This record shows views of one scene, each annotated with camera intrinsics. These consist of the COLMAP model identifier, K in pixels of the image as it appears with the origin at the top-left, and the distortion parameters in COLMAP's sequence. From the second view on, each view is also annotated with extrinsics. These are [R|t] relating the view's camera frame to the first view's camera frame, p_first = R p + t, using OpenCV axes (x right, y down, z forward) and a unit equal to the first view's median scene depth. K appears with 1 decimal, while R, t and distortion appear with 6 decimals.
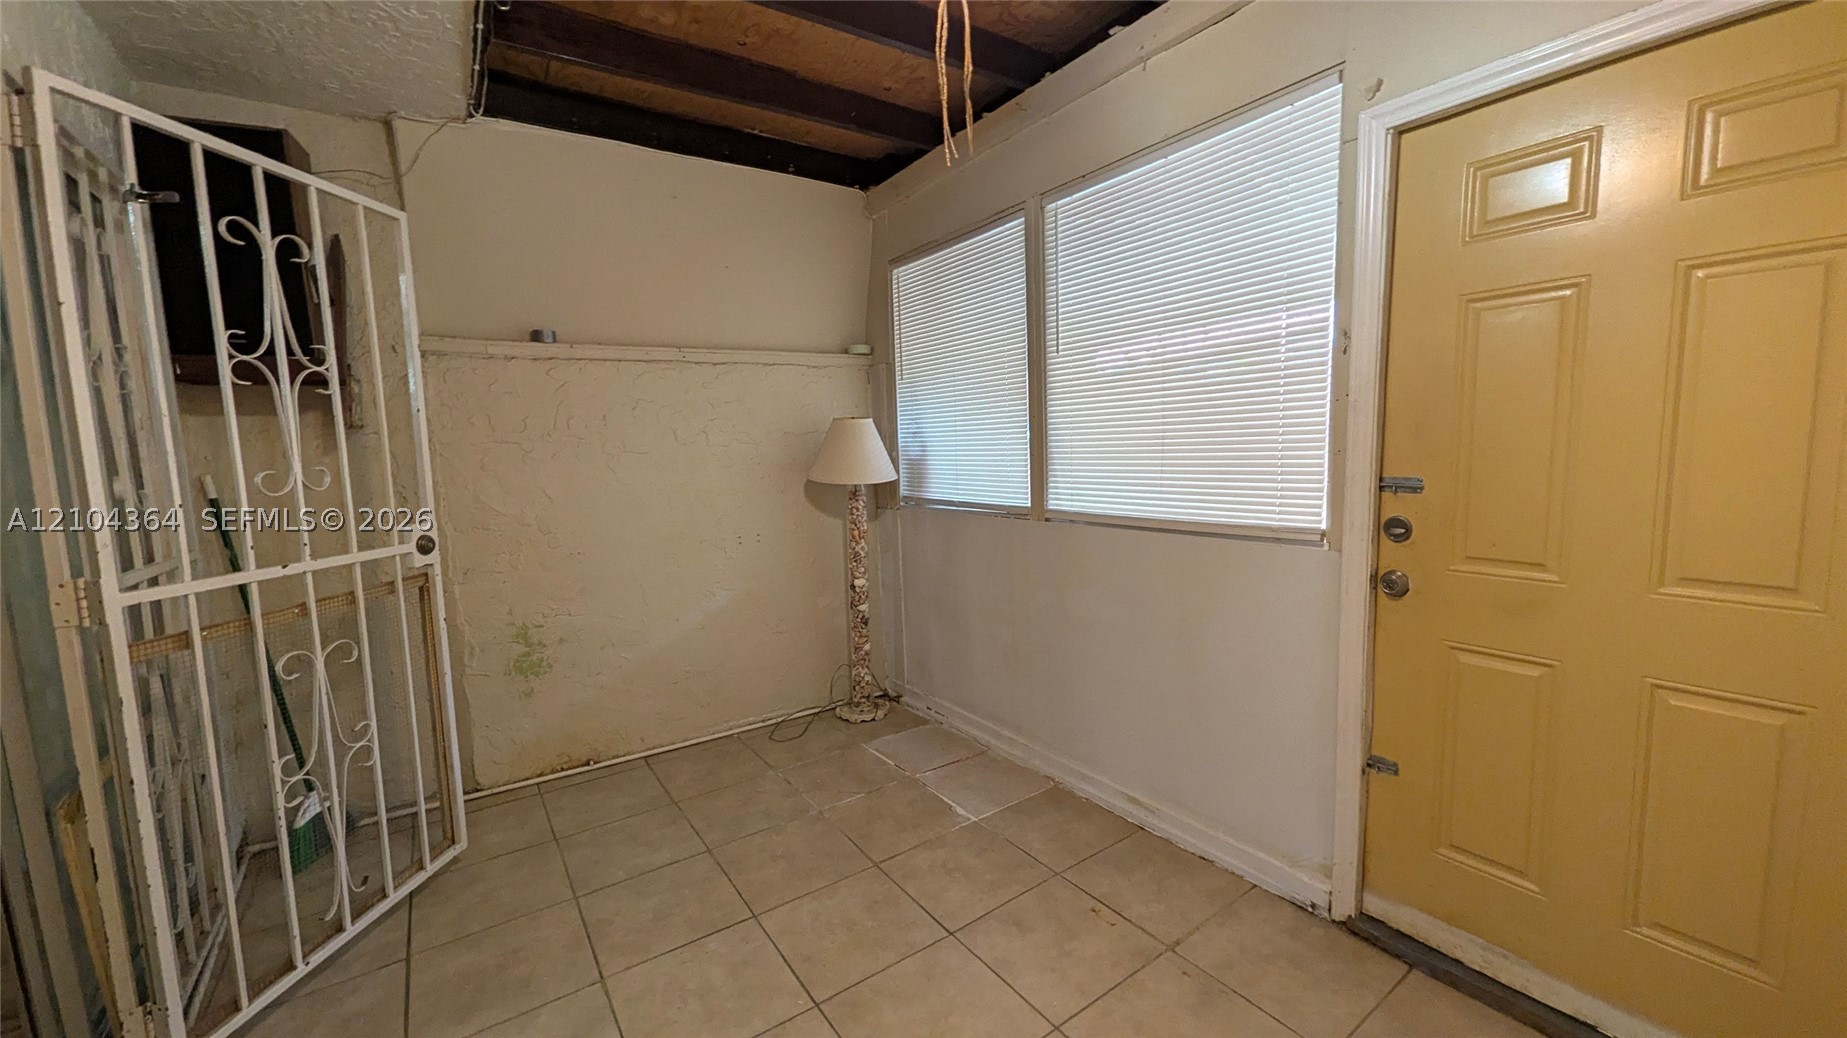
lens RADIAL K [[722.2, 0, 926.9], [0, 722.2, 517.9], [0, 0, 1]] dist [0.007895, -0.000998]
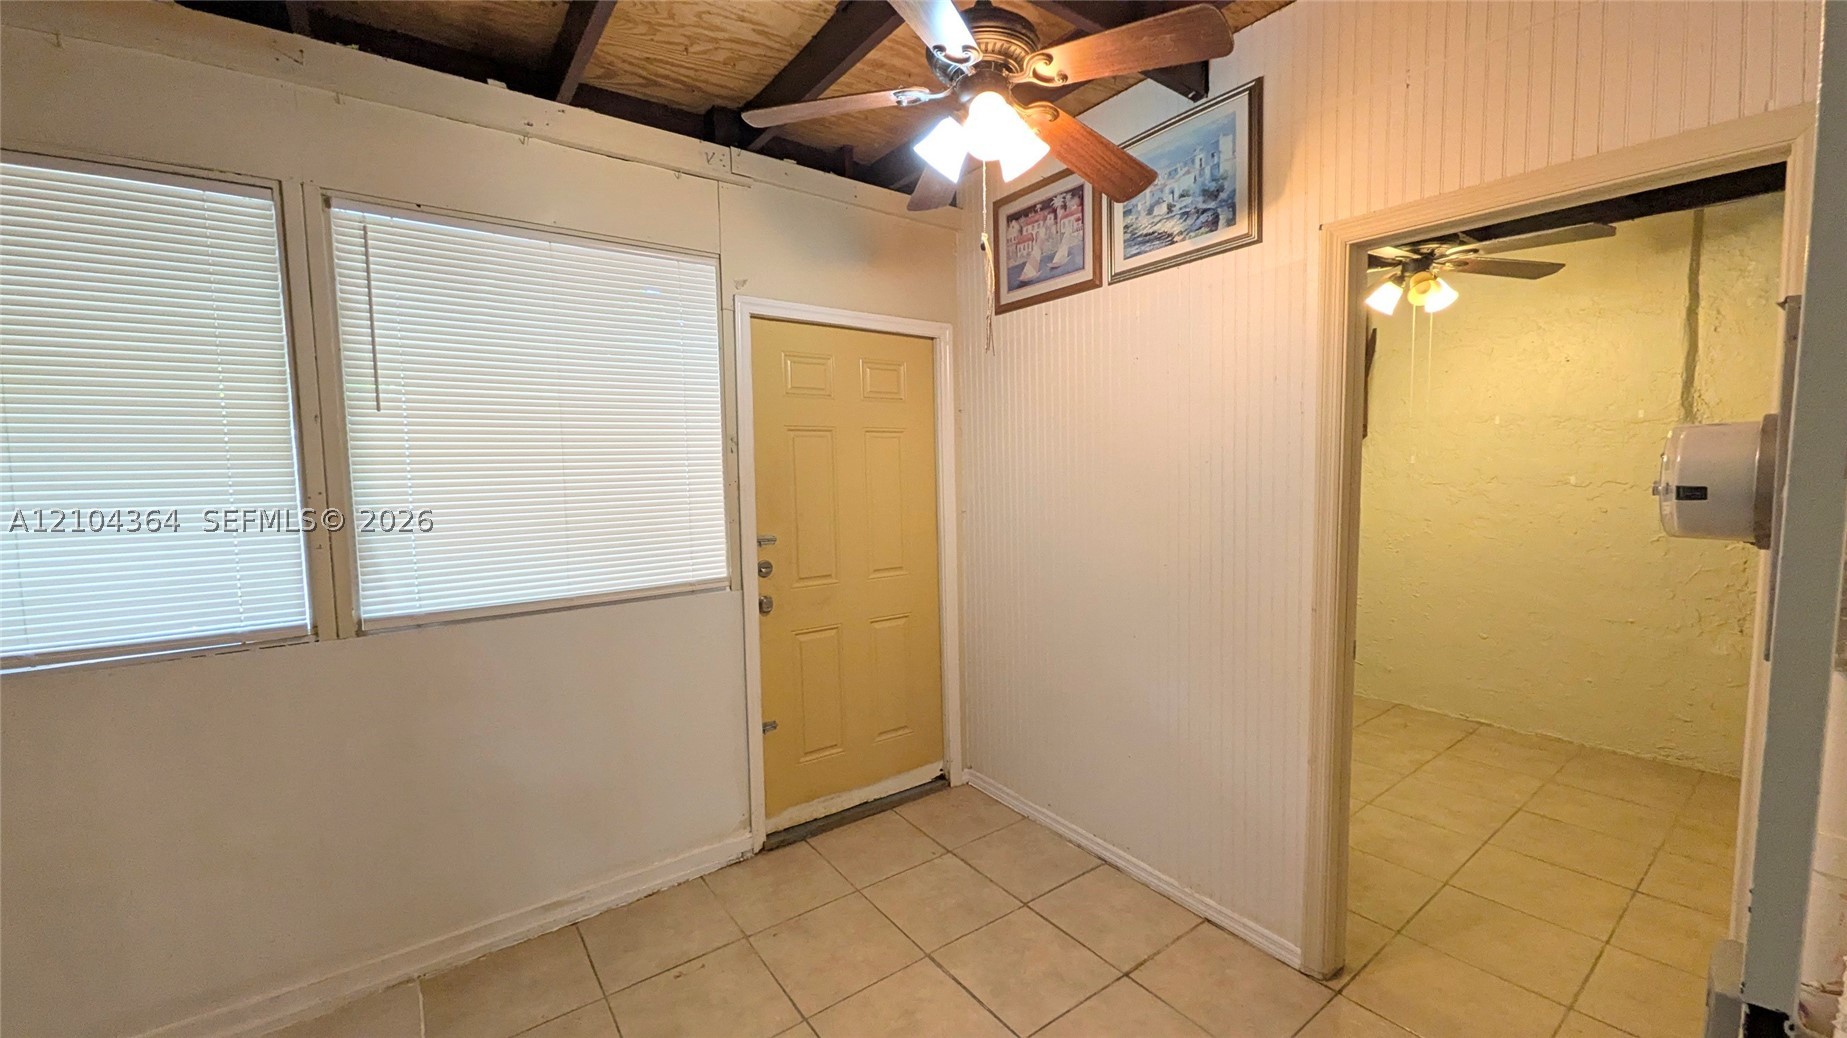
lens RADIAL K [[722.2, 0, 927.5], [0, 722.2, 518.6], [0, 0, 1]] dist [0.007895, -0.000998]
pose [[-0.031475, -0.036279, 0.998846, -0.805161], [0.125309, 0.991313, 0.039954, -0.097747], [-0.991618, 0.126422, -0.026656, 0.616413]]
